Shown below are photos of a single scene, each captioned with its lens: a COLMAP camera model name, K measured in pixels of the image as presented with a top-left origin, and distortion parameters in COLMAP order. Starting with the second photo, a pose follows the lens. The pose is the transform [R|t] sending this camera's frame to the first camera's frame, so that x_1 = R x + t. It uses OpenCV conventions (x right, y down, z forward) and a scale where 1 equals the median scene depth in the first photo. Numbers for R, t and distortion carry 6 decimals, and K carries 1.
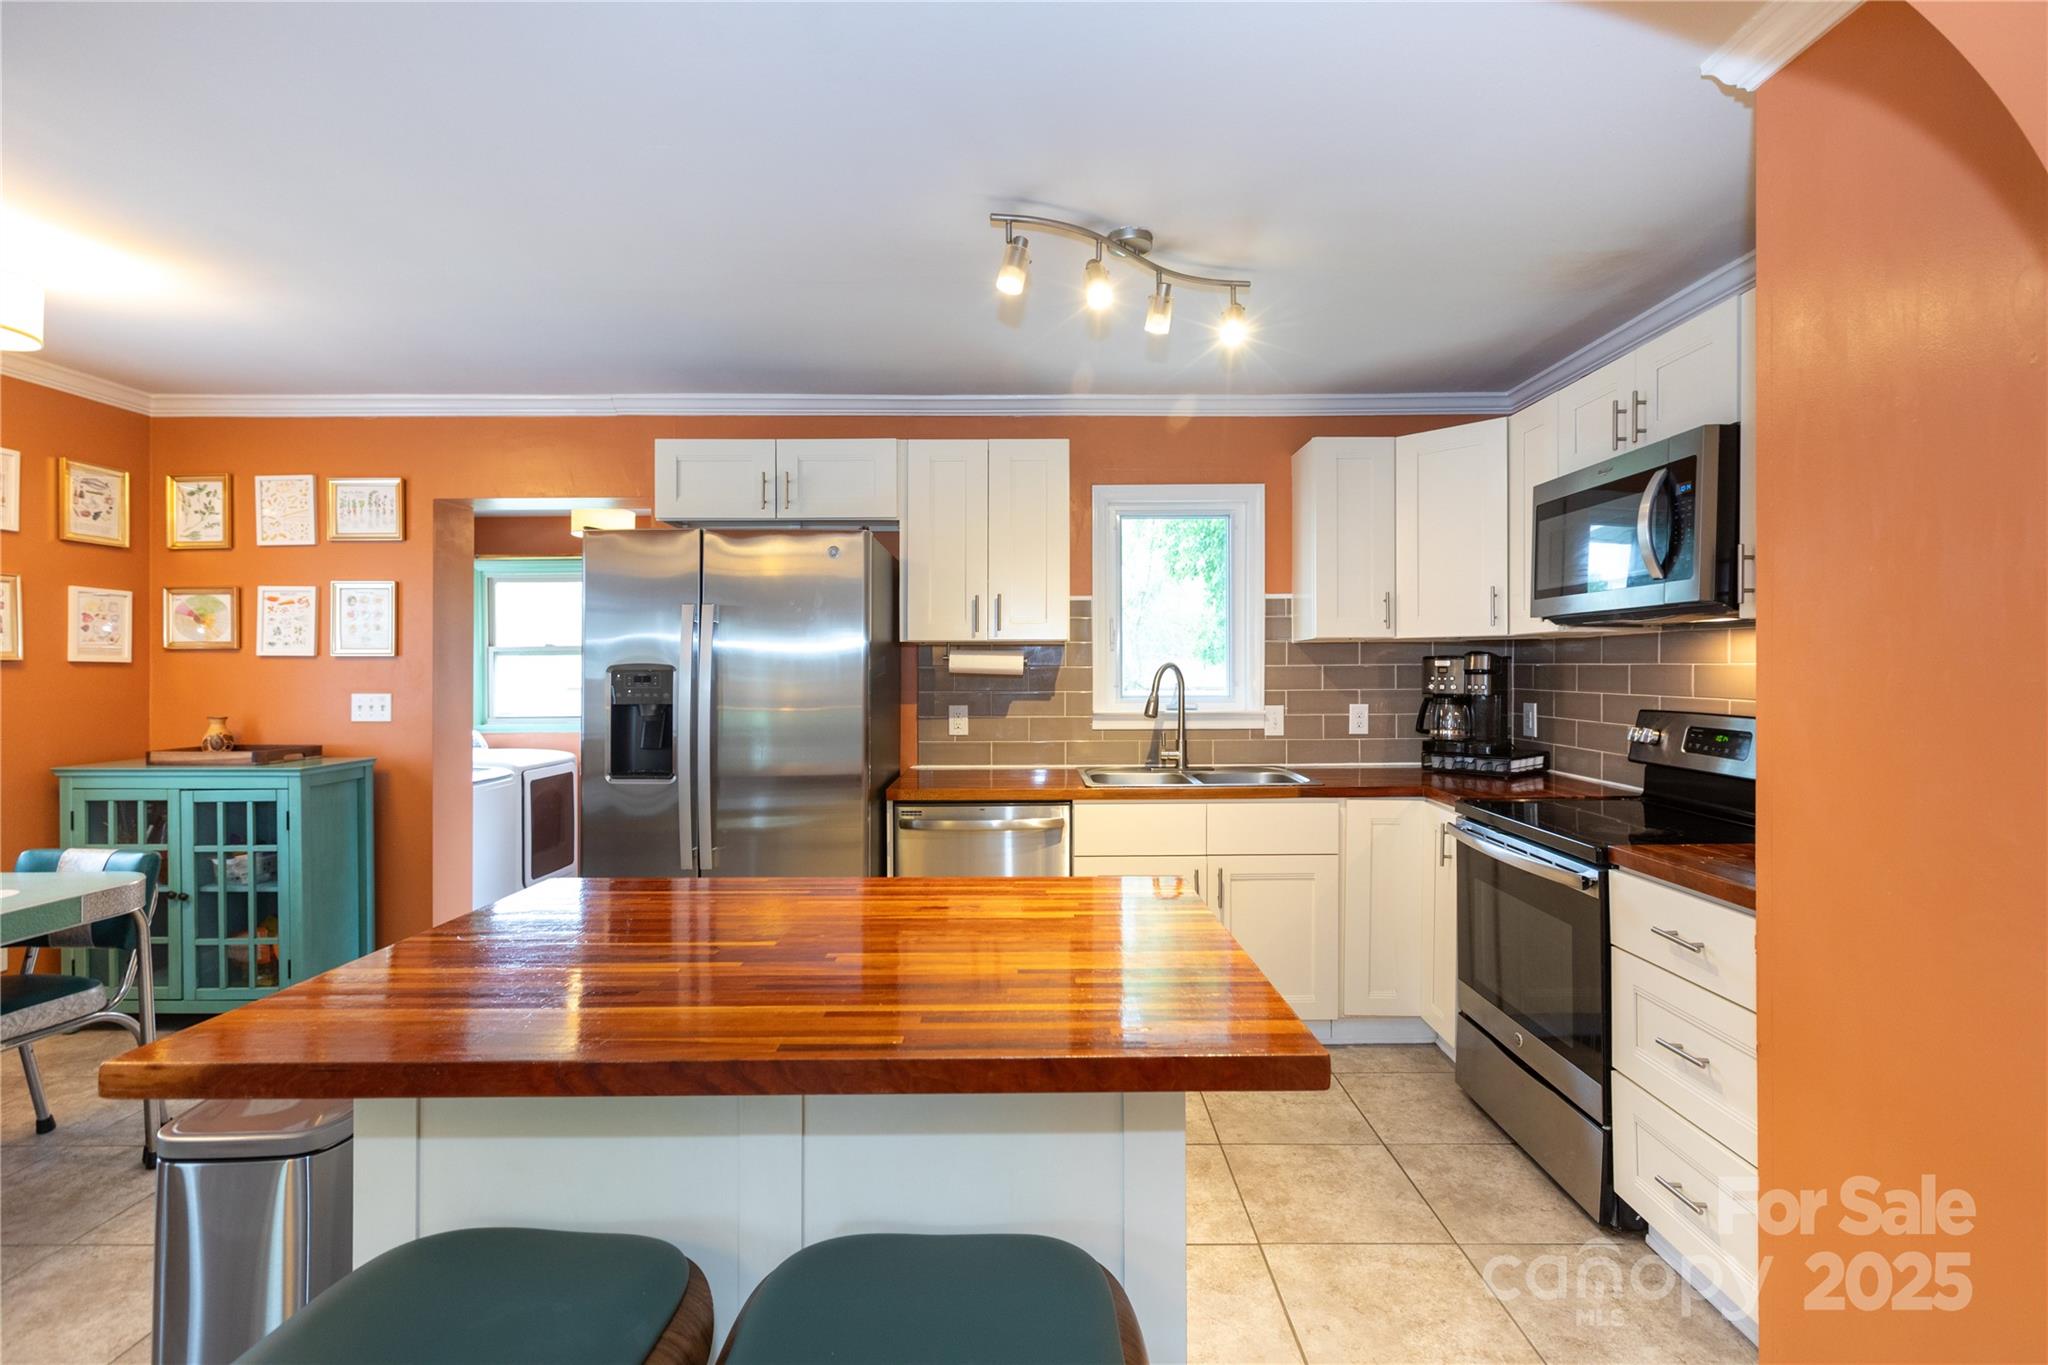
lens RADIAL K [[944.9, 0, 1042.3], [0, 944.9, 677.1], [0, 0, 1]] dist [-0.000279, 0.001464]
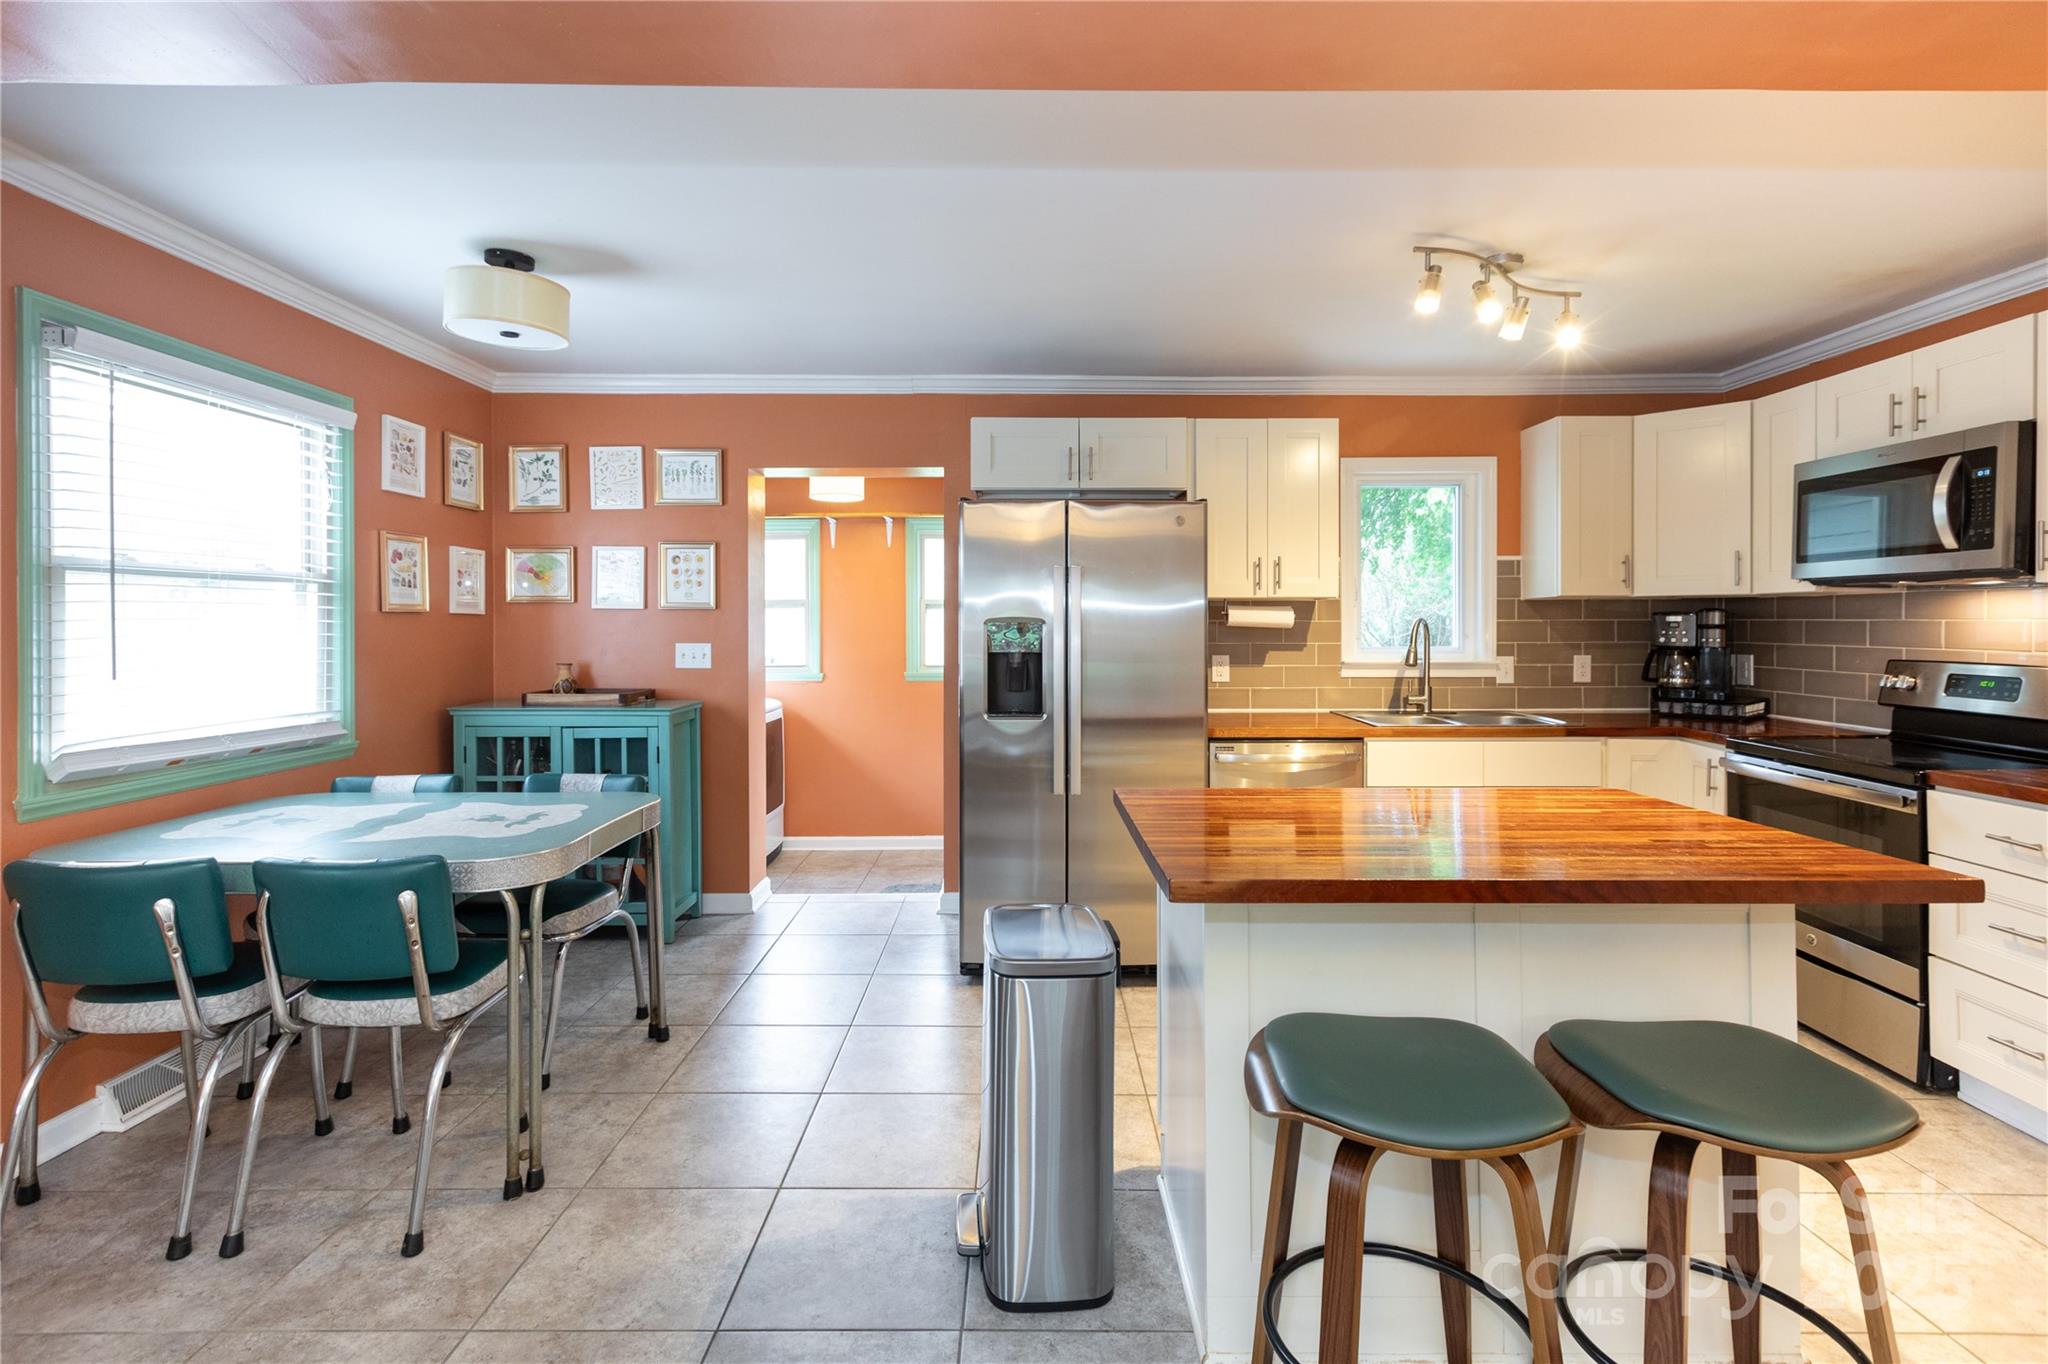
lens RADIAL K [[969.6, 0, 1032.1], [0, 969.6, 634.4], [0, 0, 1]] dist [0.020821, -0.007103]
pose [[0.999995, 0.002941, -0.001094, -0.336856], [-0.002937, 0.999989, 0.003645, 0.002121], [0.001104, -0.003642, 0.999993, -0.157842]]
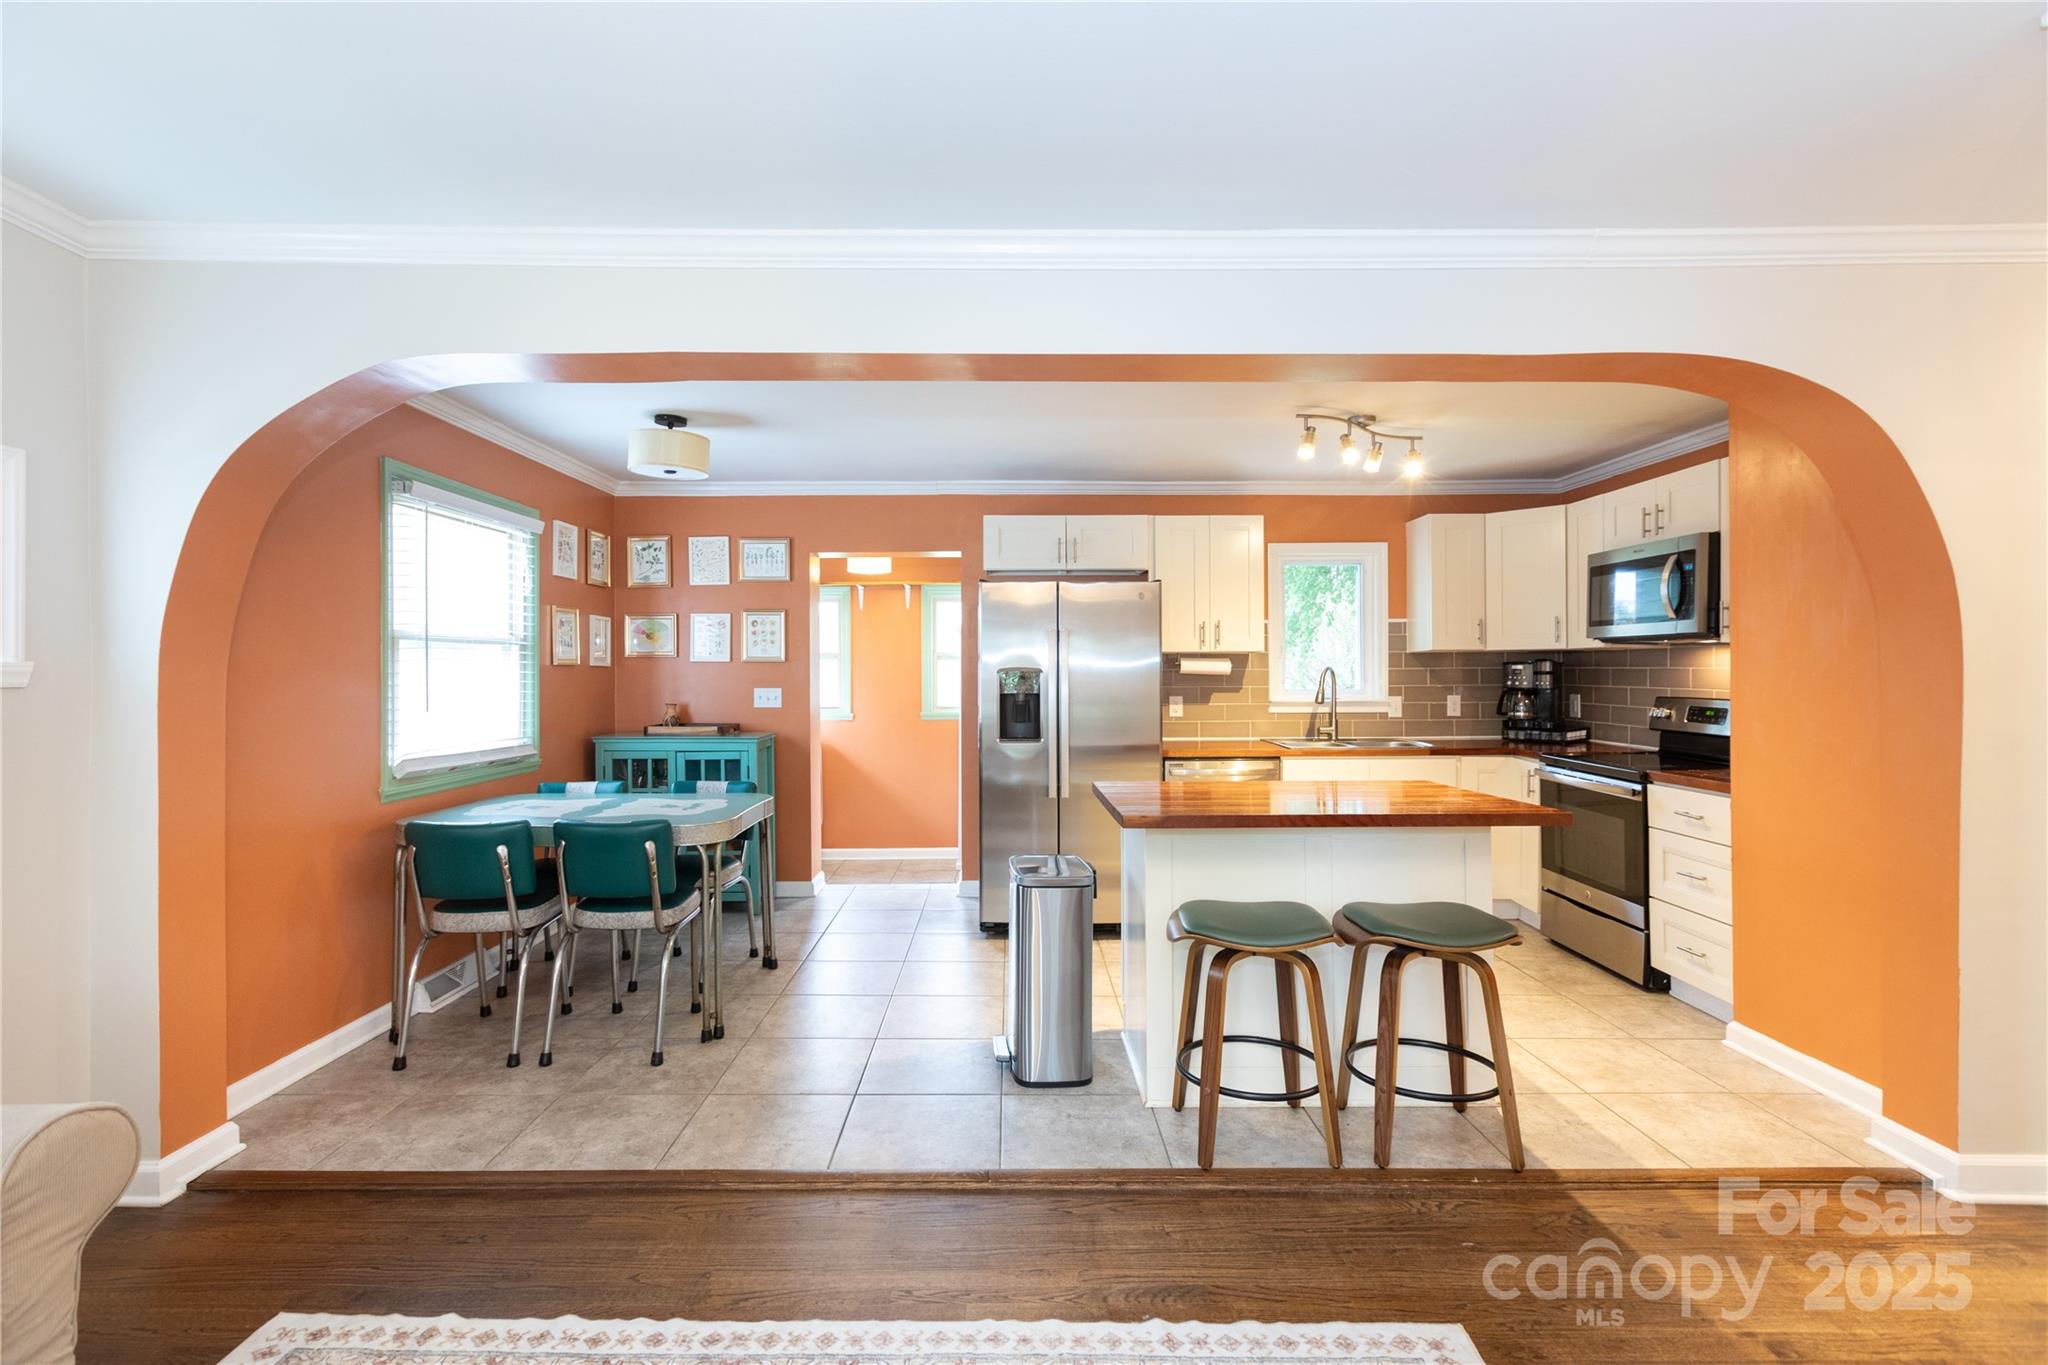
lens RADIAL K [[944.9, 0, 1013.6], [0, 944.9, 673.4], [0, 0, 1]] dist [-0.000279, 0.001464]
pose [[0.999995, 0.000014, -0.003166, -0.360013], [-0.000031, 0.999986, -0.005253, 0.003259], [0.003166, 0.005253, 0.999981, -0.479248]]
